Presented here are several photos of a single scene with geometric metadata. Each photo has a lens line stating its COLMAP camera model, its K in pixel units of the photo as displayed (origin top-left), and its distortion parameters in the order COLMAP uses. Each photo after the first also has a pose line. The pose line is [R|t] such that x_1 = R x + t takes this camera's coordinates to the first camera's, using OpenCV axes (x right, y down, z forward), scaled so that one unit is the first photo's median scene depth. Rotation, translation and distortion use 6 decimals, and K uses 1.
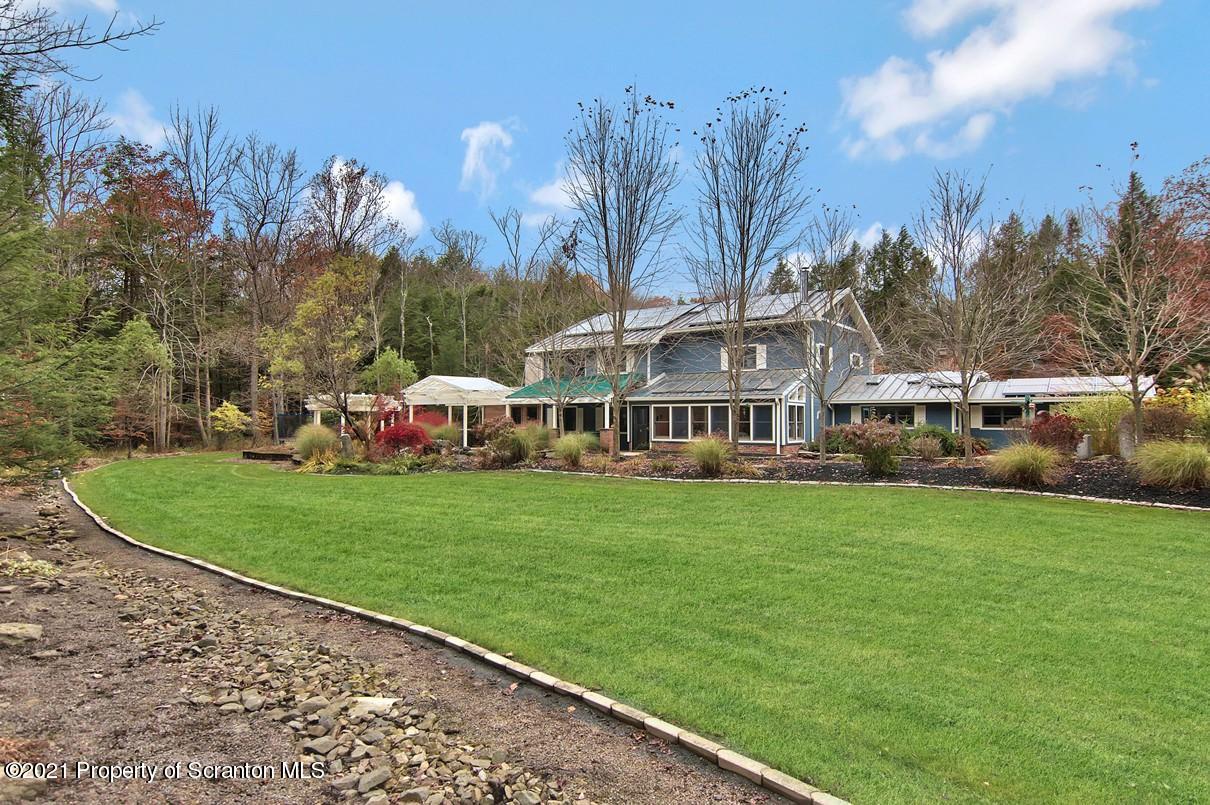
lens RADIAL K [[689.4, 0, 605.0], [0, 689.4, 402.5], [0, 0, 1]] dist [0.016813, -0.030796]
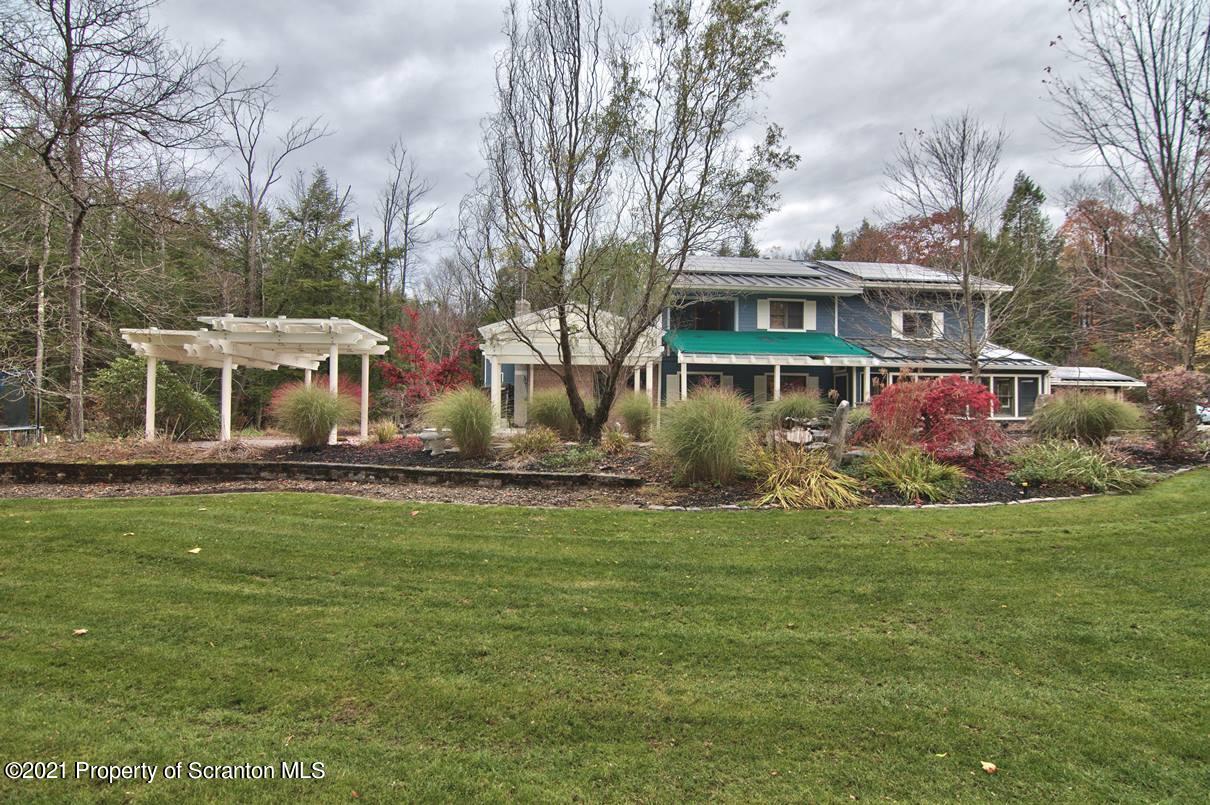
lens RADIAL K [[607.0, 0, 605.0], [0, 607.0, 402.5], [0, 0, 1]] dist [-0.013952, -0.001296]
pose [[0.728948, 0.016331, 0.684374, -0.605250], [-0.022860, 0.999739, 0.000493, 0.042046], [-0.684187, -0.016004, 0.729131, 0.704064]]
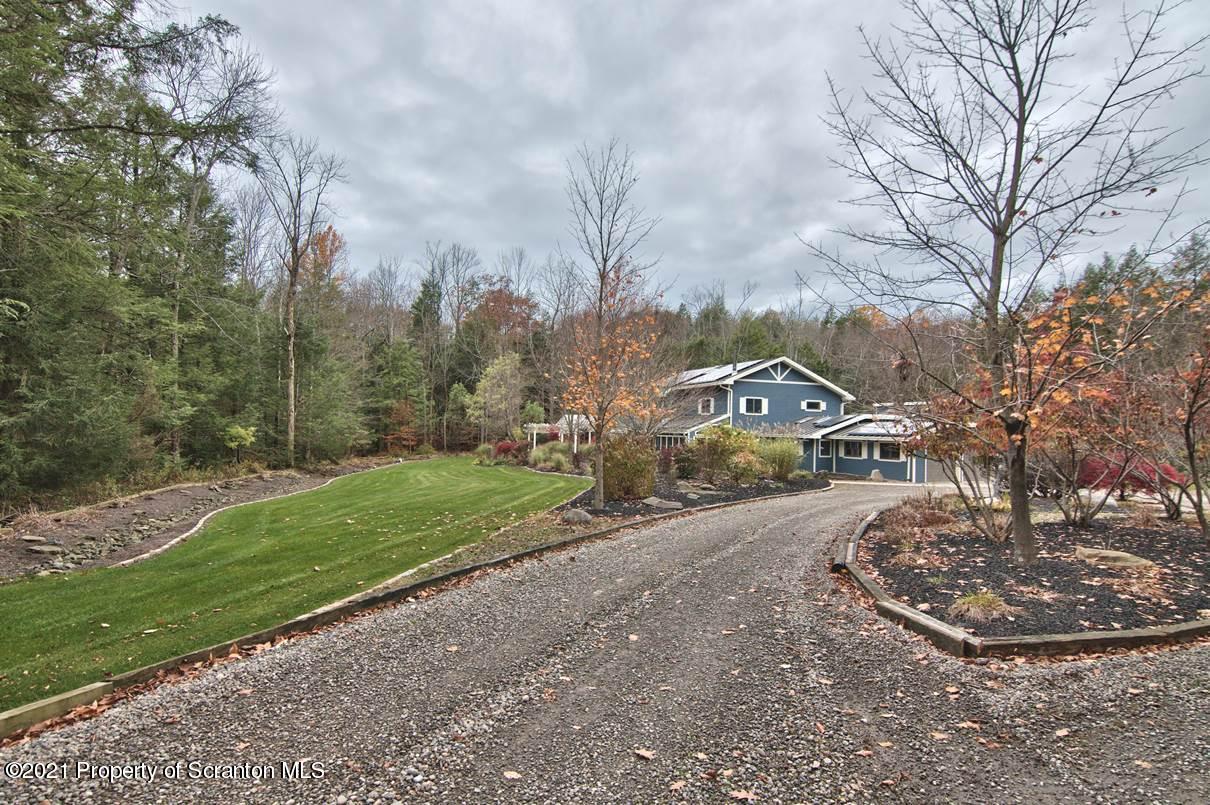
lens RADIAL K [[666.5, 0, 605.0], [0, 666.5, 402.5], [0, 0, 1]] dist [-0.001233, -0.012183]
pose [[0.836257, -0.003802, -0.548325, 0.828081], [-0.009638, 0.999720, -0.021631, -0.037963], [0.548254, 0.023373, 0.835985, -0.386450]]
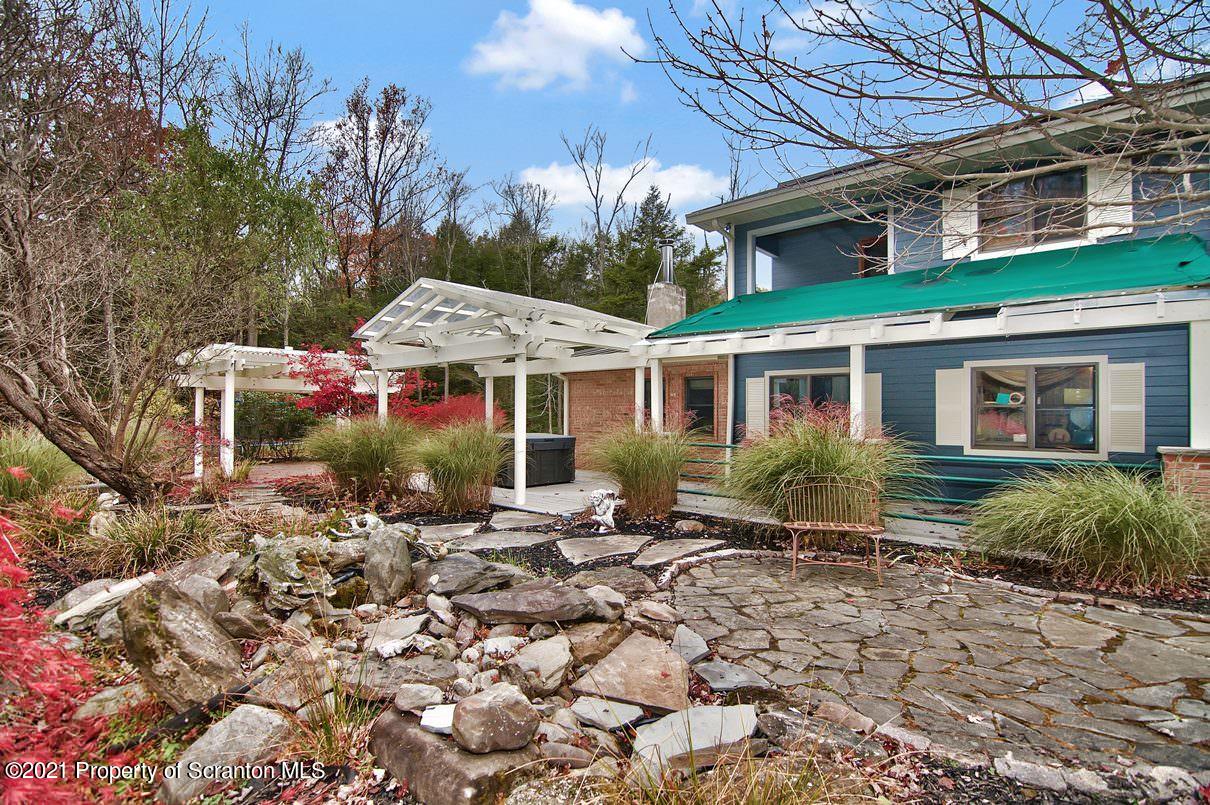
lens RADIAL K [[580.6, 0, 605.0], [0, 580.6, 402.5], [0, 0, 1]] dist [-0.000009, -0.012342]
pose [[0.997082, -0.000002, -0.076332, -0.154698], [0.000544, 0.999975, 0.007085, 0.021931], [0.076330, -0.007105, 0.997057, 0.792543]]
